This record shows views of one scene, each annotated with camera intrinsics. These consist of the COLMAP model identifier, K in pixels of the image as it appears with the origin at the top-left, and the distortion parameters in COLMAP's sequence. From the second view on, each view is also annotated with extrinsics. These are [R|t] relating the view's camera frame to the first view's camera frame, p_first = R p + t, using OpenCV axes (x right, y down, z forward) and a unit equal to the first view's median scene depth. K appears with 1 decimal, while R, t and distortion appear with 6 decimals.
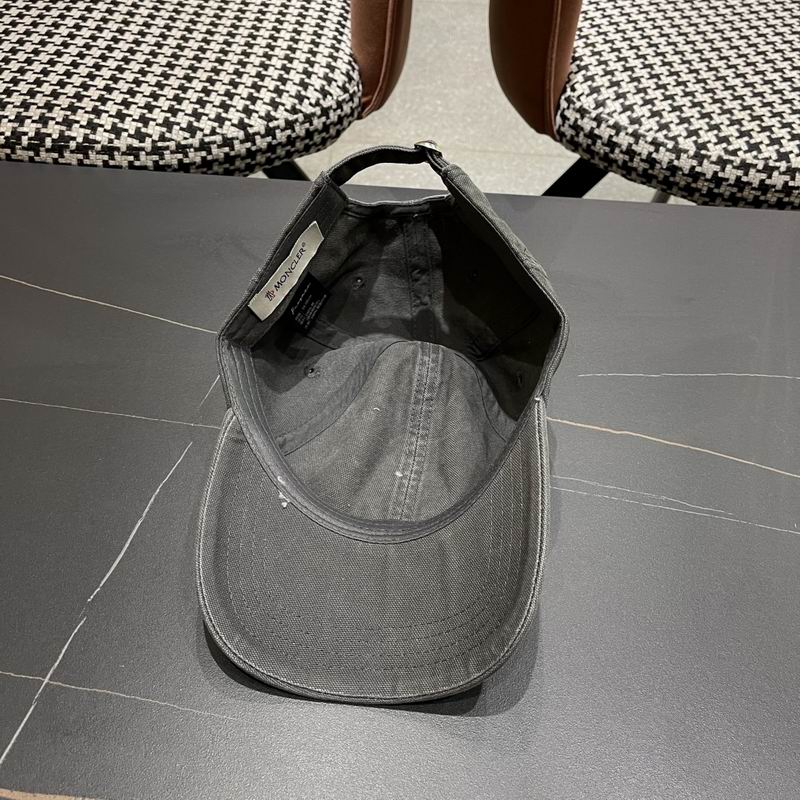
lens RADIAL K [[830.3, 0, 400.2], [0, 830.3, 400.0], [0, 0, 1]] dist [0.016840, 0.000000]
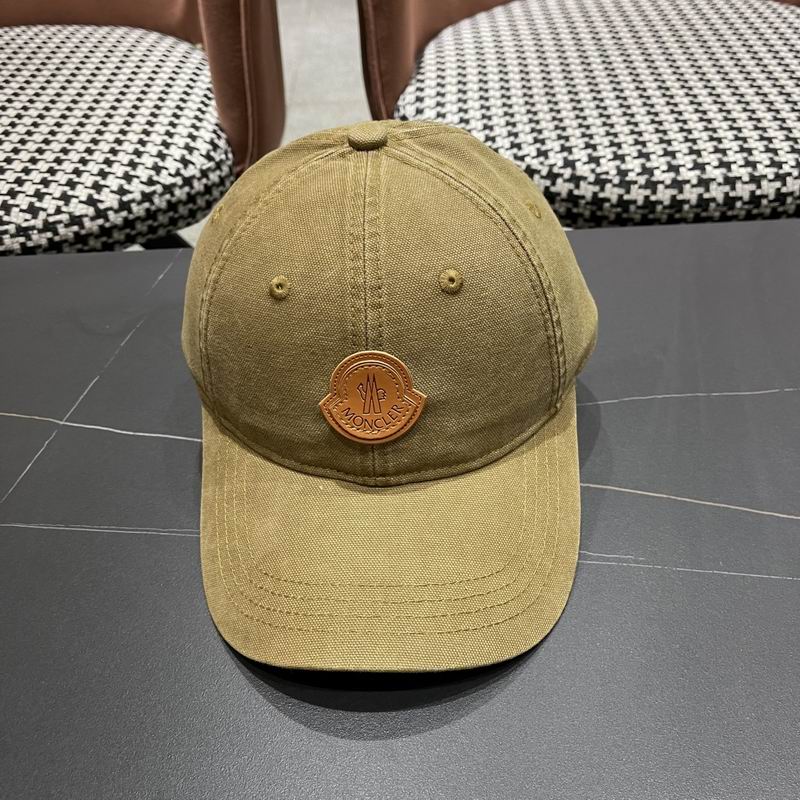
lens RADIAL K [[830.3, 0, 402.4], [0, 830.3, 399.8], [0, 0, 1]] dist [0.016840, 0.000000]
pose [[0.993854, -0.110240, 0.010026, 0.117646], [0.110625, 0.985931, -0.125306, 0.039450], [0.003929, 0.125646, 0.992067, 0.114400]]
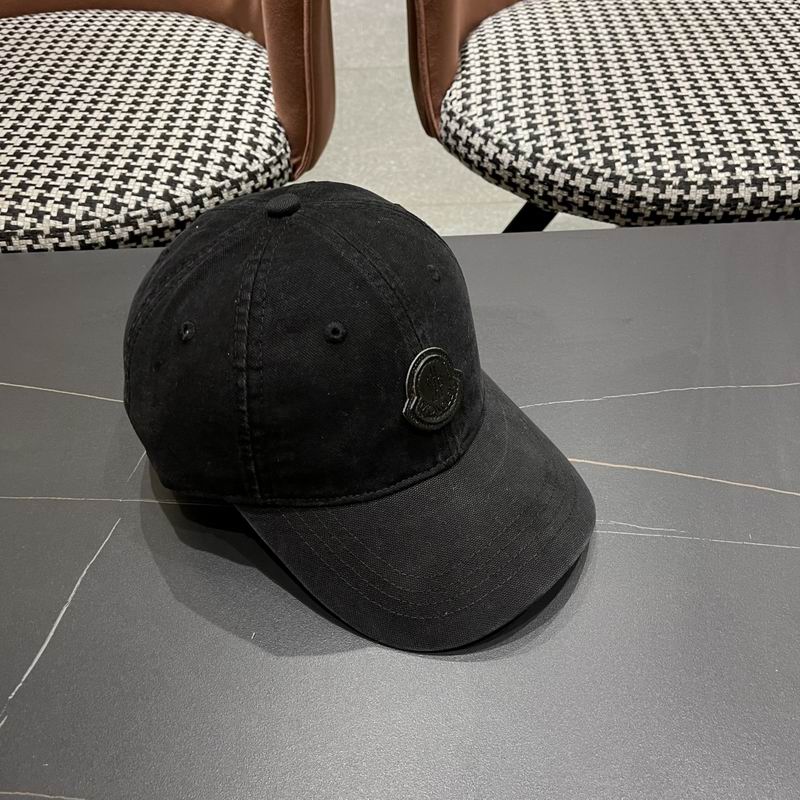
lens RADIAL K [[830.3, 0, 414.6], [0, 830.3, 412.3], [0, 0, 1]] dist [0.016840, 0.000000]
pose [[0.994229, -0.106197, 0.015202, 0.060525], [0.106912, 0.992542, -0.058563, 0.014860], [-0.008869, 0.059850, 0.998168, 0.020999]]
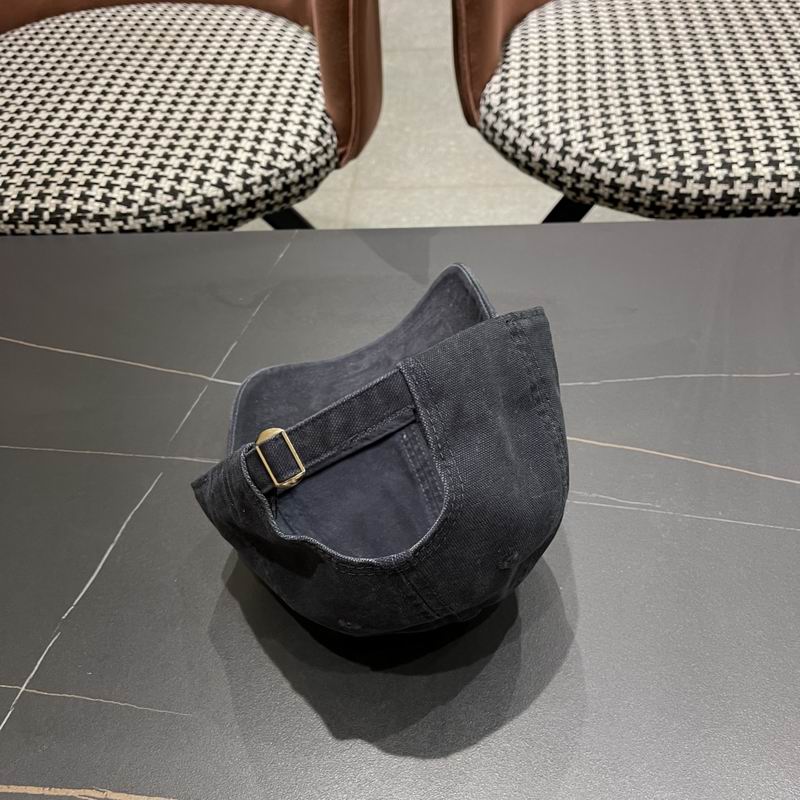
lens RADIAL K [[830.3, 0, 417.0], [0, 830.3, 410.5], [0, 0, 1]] dist [0.016840, 0.000000]
pose [[0.995180, -0.070789, -0.067872, 0.117412], [0.068357, 0.996956, -0.037506, 0.022268], [0.070321, 0.032686, 0.996989, -0.055761]]
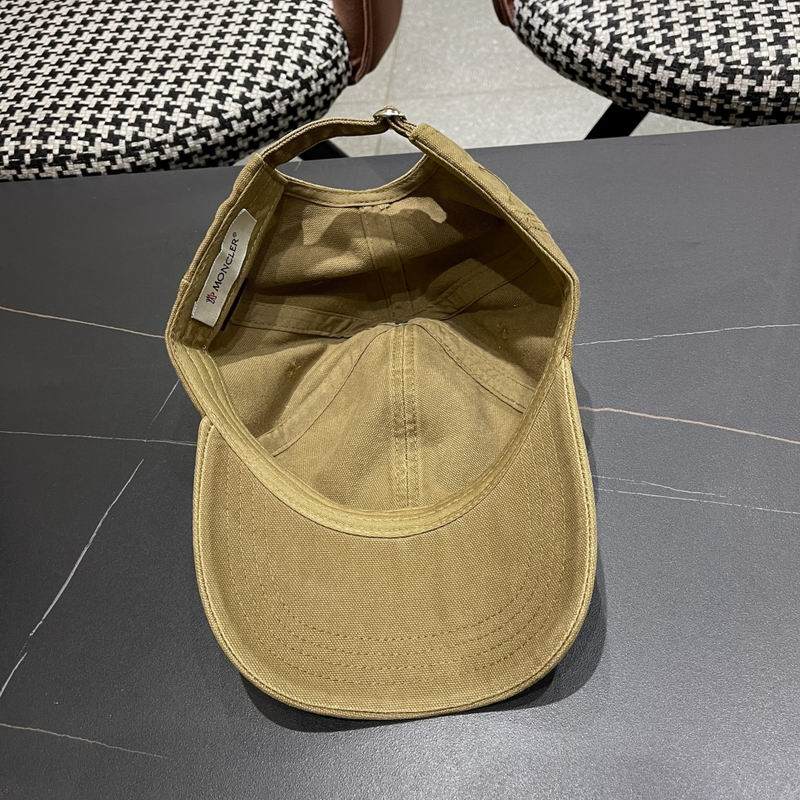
lens RADIAL K [[830.3, 0, 402.1], [0, 830.3, 401.4], [0, 0, 1]] dist [0.016840, 0.000000]
pose [[0.982565, -0.086701, -0.164468, 0.149103], [0.096198, 0.994072, 0.050668, -0.026057], [0.159100, -0.065606, 0.985080, 0.065217]]
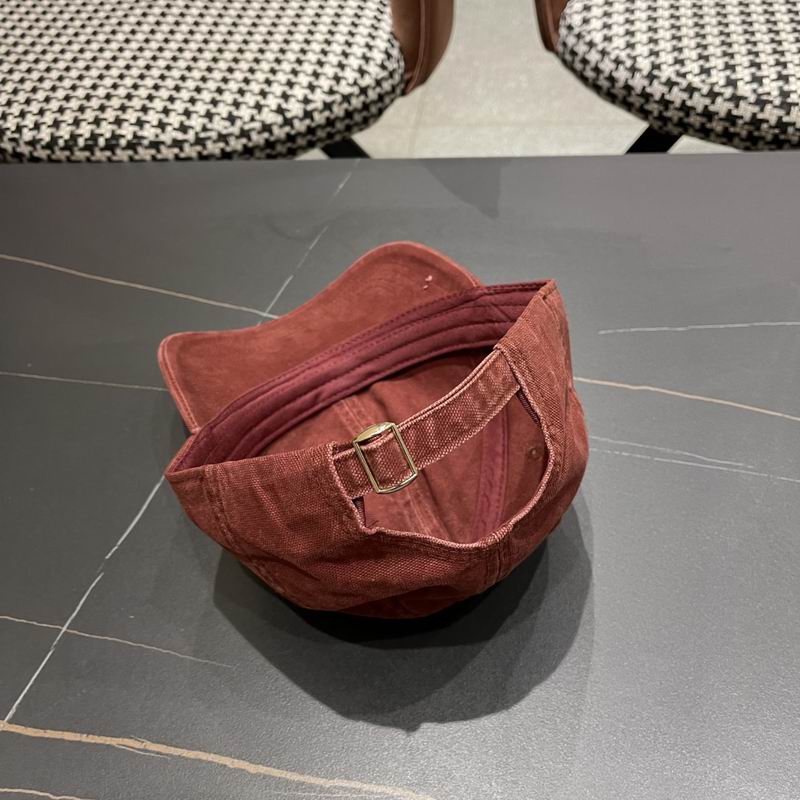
lens RADIAL K [[830.3, 0, 404.2], [0, 830.3, 403.3], [0, 0, 1]] dist [0.016840, 0.000000]
pose [[0.987934, -0.033135, -0.151293, 0.104365], [0.035090, 0.999331, 0.010274, 0.026428], [0.150851, -0.015459, 0.988436, 0.000136]]
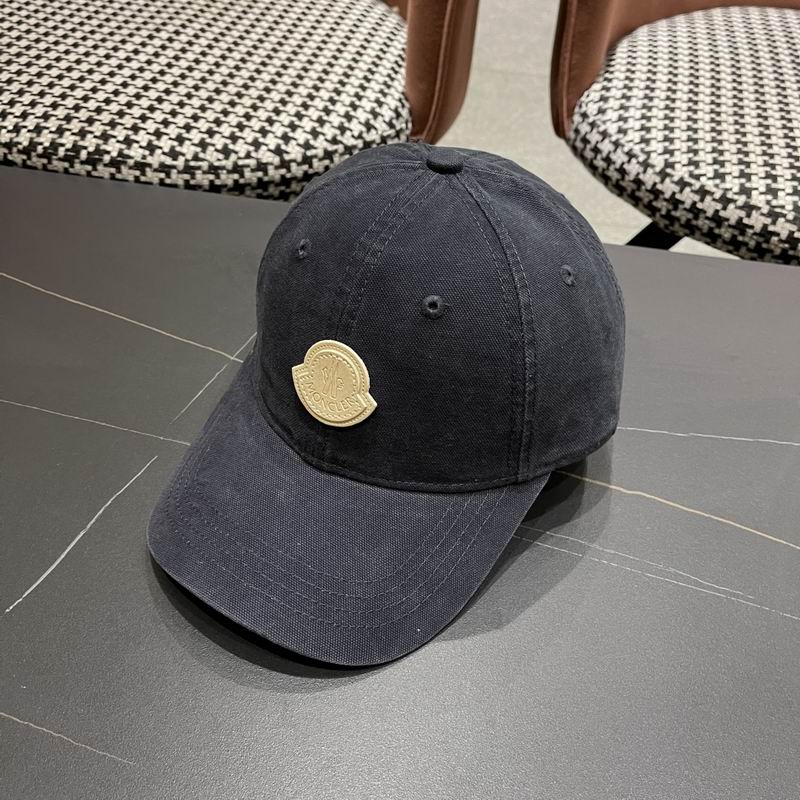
lens RADIAL K [[830.3, 0, 397.6], [0, 830.3, 407.3], [0, 0, 1]] dist [0.016840, 0.000000]
pose [[0.990751, 0.087794, -0.103467, 0.075583], [-0.095720, 0.992631, -0.074300, 0.027590], [0.096181, 0.083517, 0.991854, 0.068749]]
